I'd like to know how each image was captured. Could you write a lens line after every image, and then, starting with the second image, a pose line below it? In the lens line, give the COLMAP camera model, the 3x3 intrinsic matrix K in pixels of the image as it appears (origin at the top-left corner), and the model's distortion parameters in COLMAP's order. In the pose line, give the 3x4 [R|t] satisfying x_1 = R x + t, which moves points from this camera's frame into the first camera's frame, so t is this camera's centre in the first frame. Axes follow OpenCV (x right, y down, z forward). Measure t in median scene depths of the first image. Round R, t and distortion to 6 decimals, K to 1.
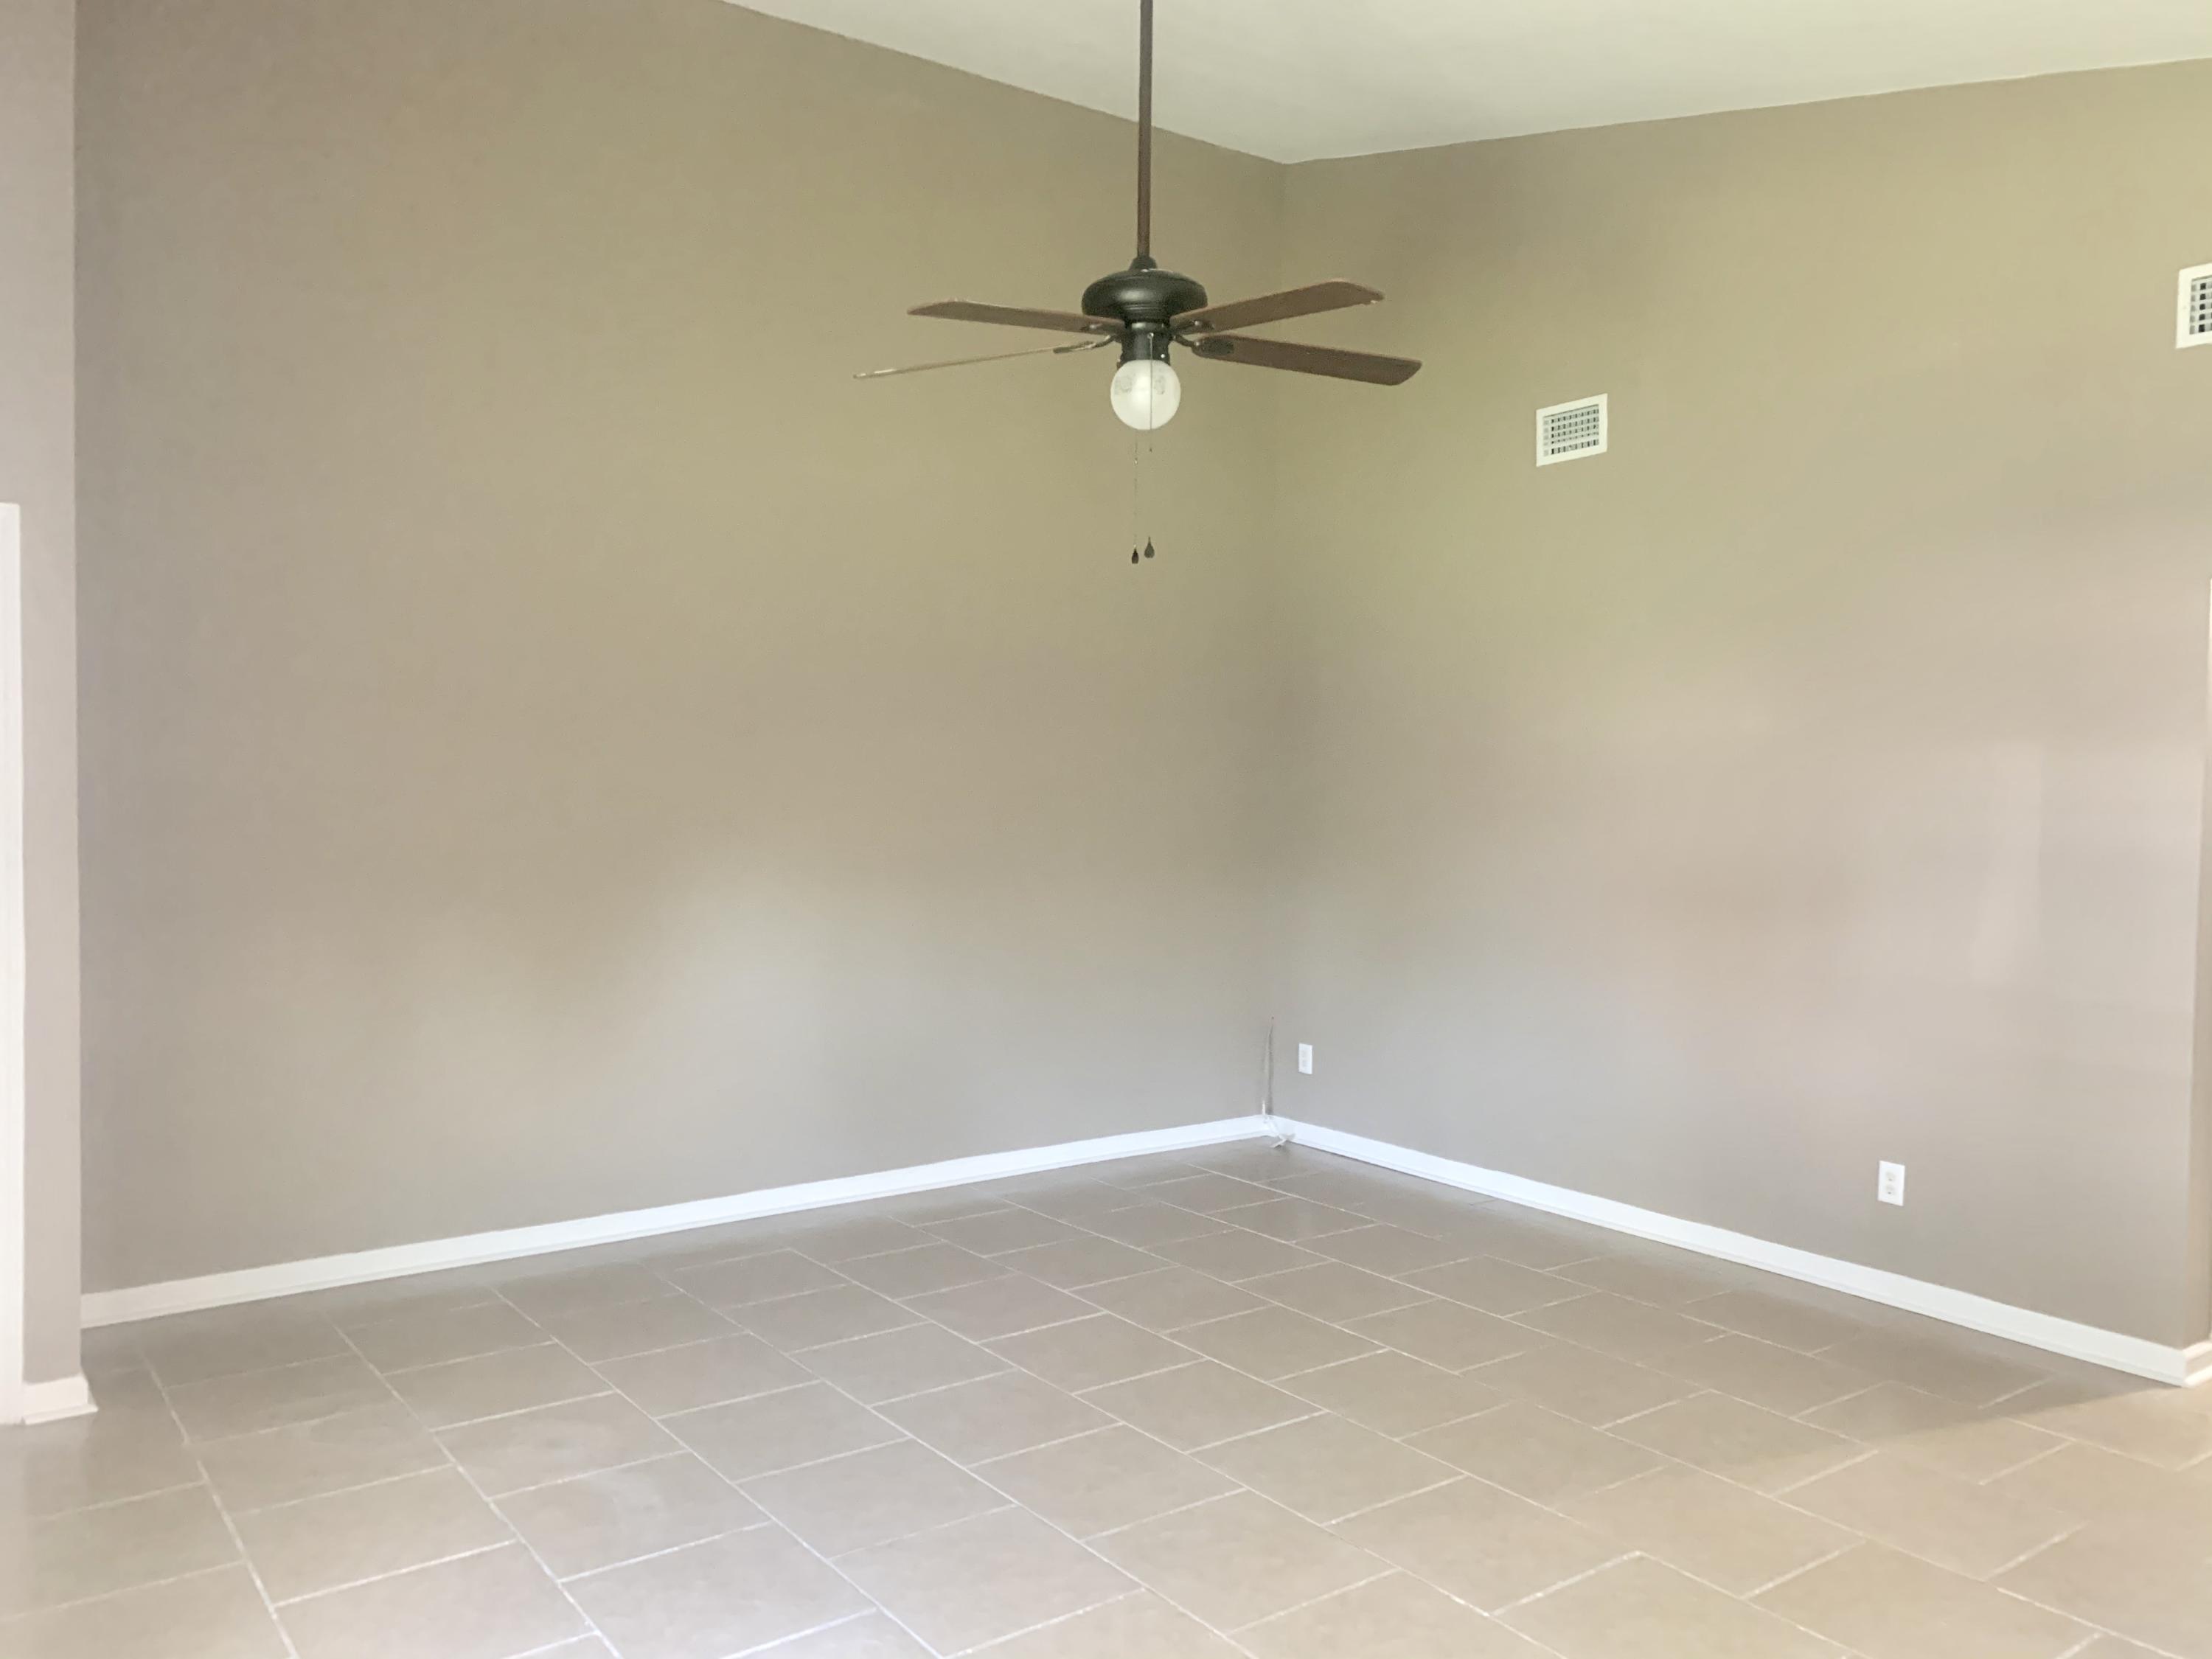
lens RADIAL K [[1668.8, 0, 1106.0], [0, 1668.8, 829.5], [0, 0, 1]] dist [0.060811, -0.086728]
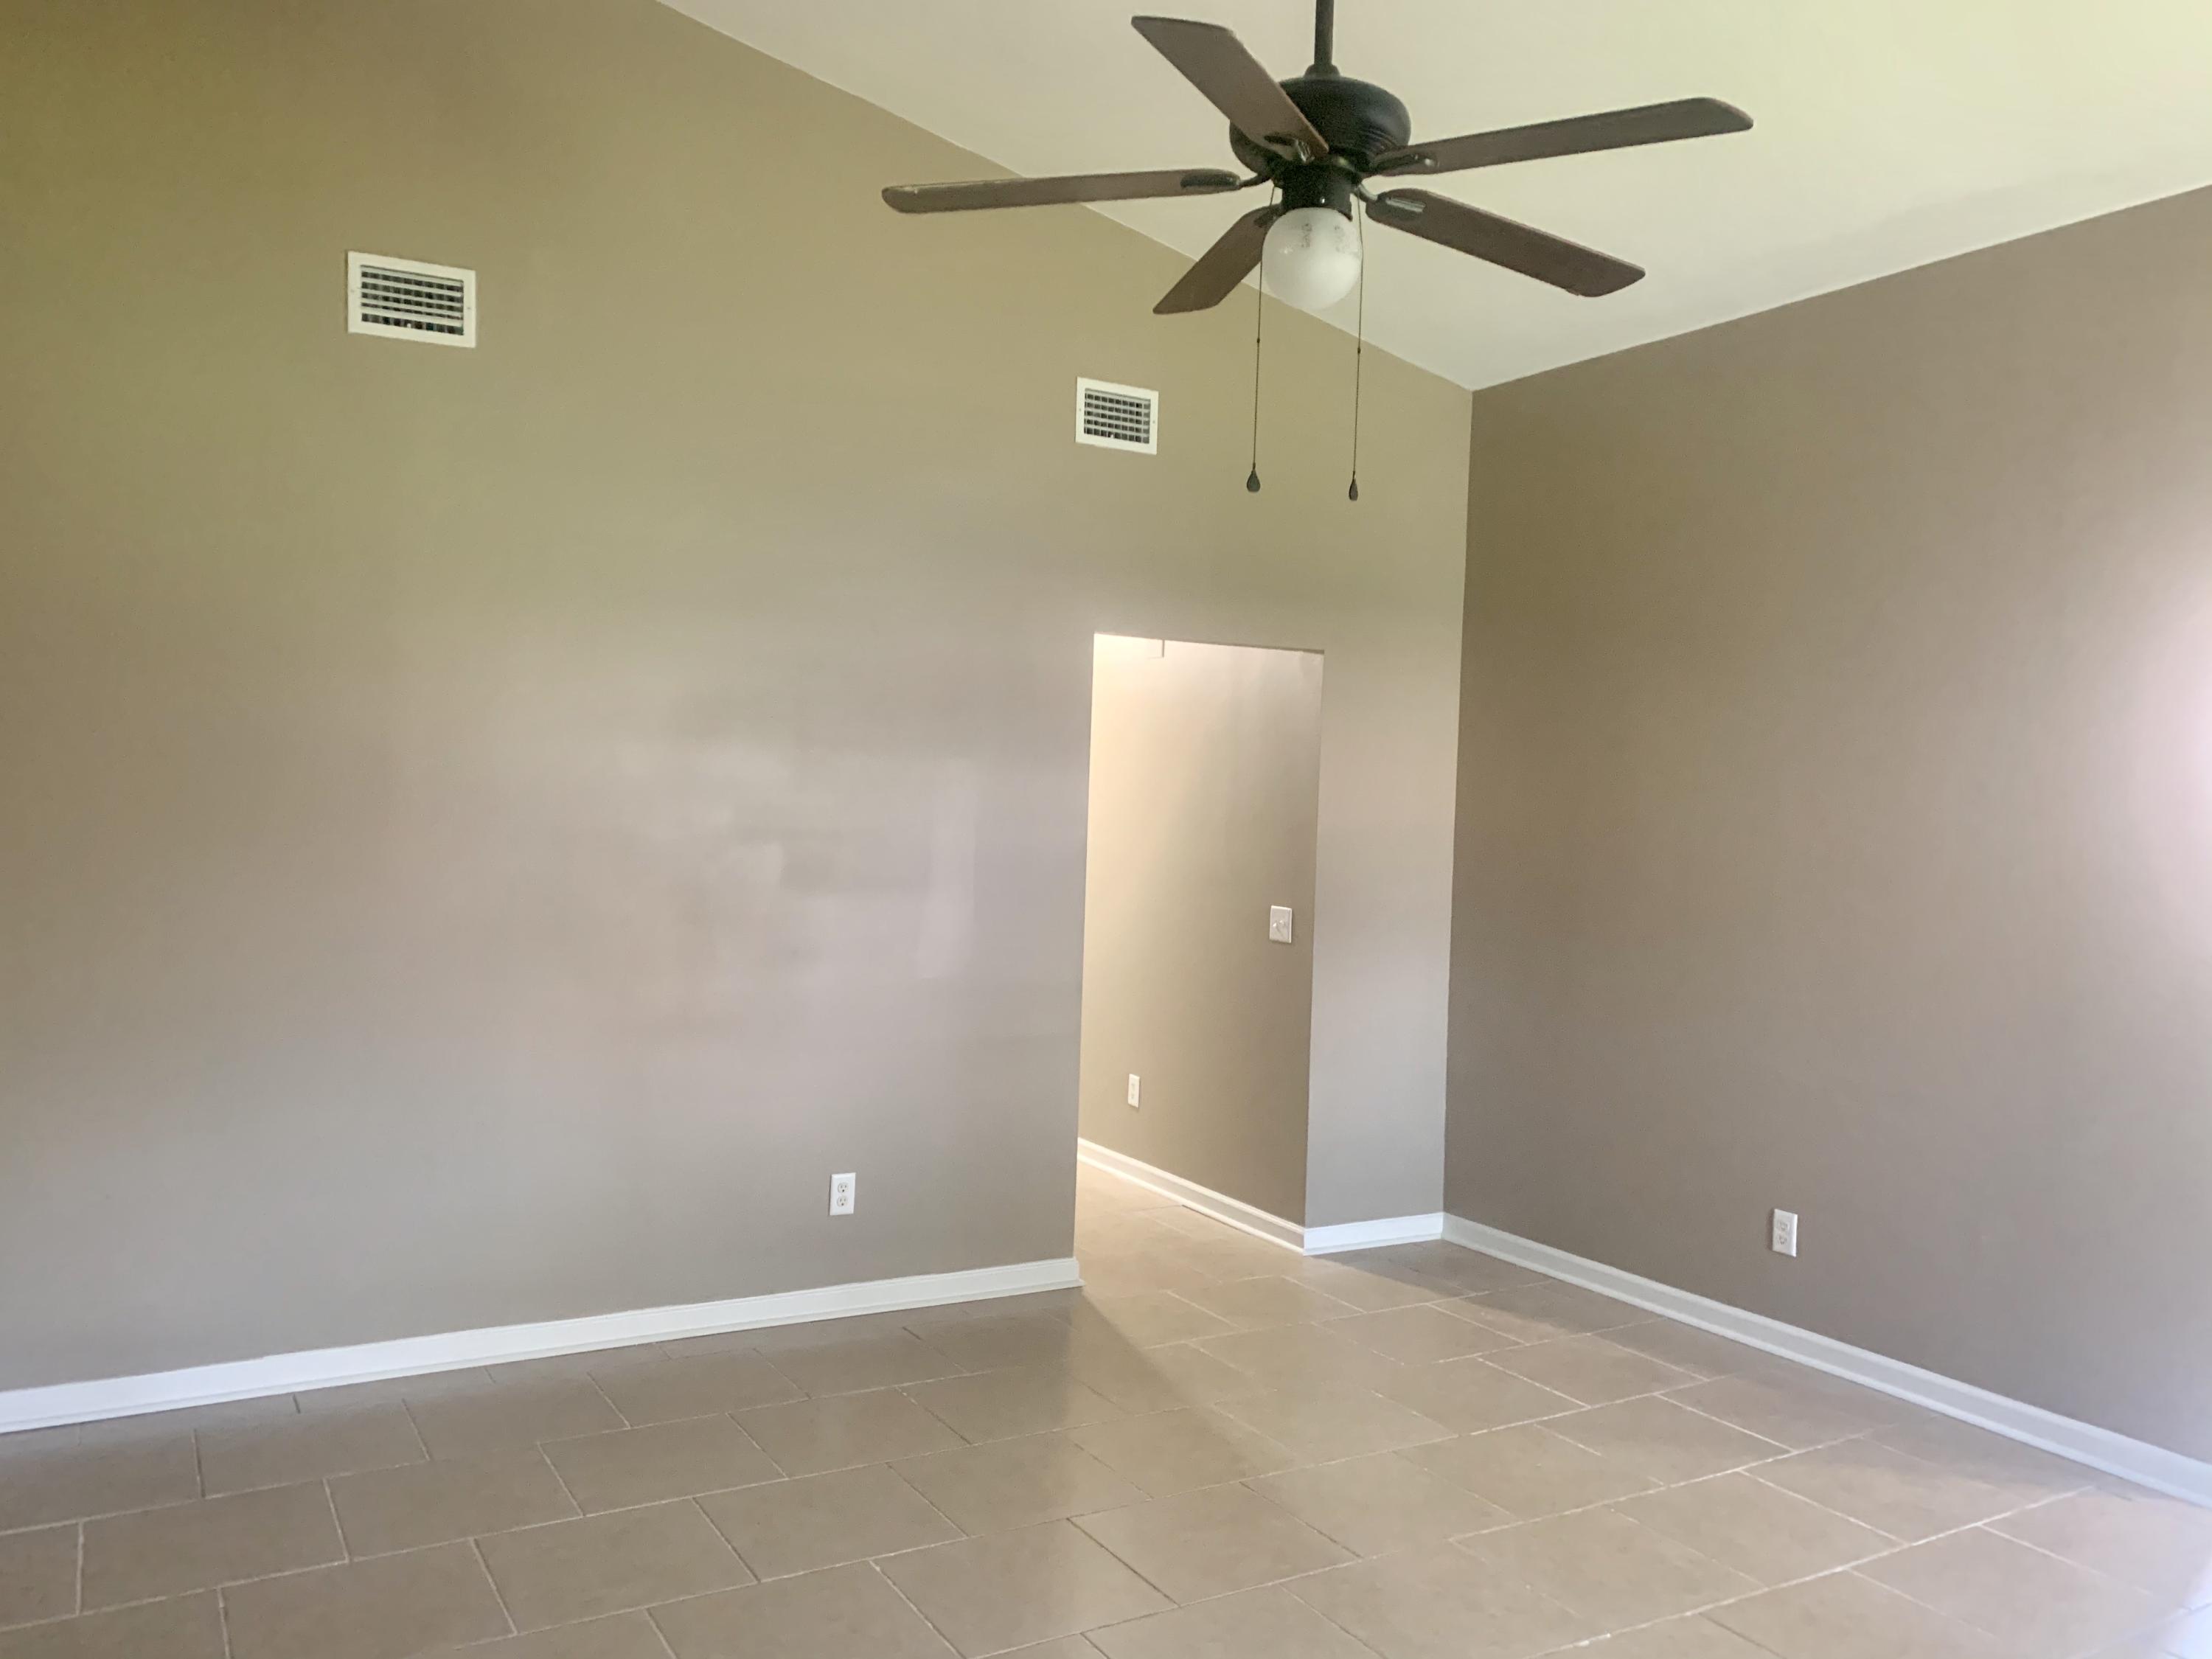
lens RADIAL K [[1668.8, 0, 1106.0], [0, 1668.8, 829.5], [0, 0, 1]] dist [0.060811, -0.086728]
pose [[0.105770, -0.023968, 0.994102, -0.502053], [0.003798, 0.999712, 0.023699, -0.029346], [-0.994383, 0.001269, 0.105830, 0.742626]]
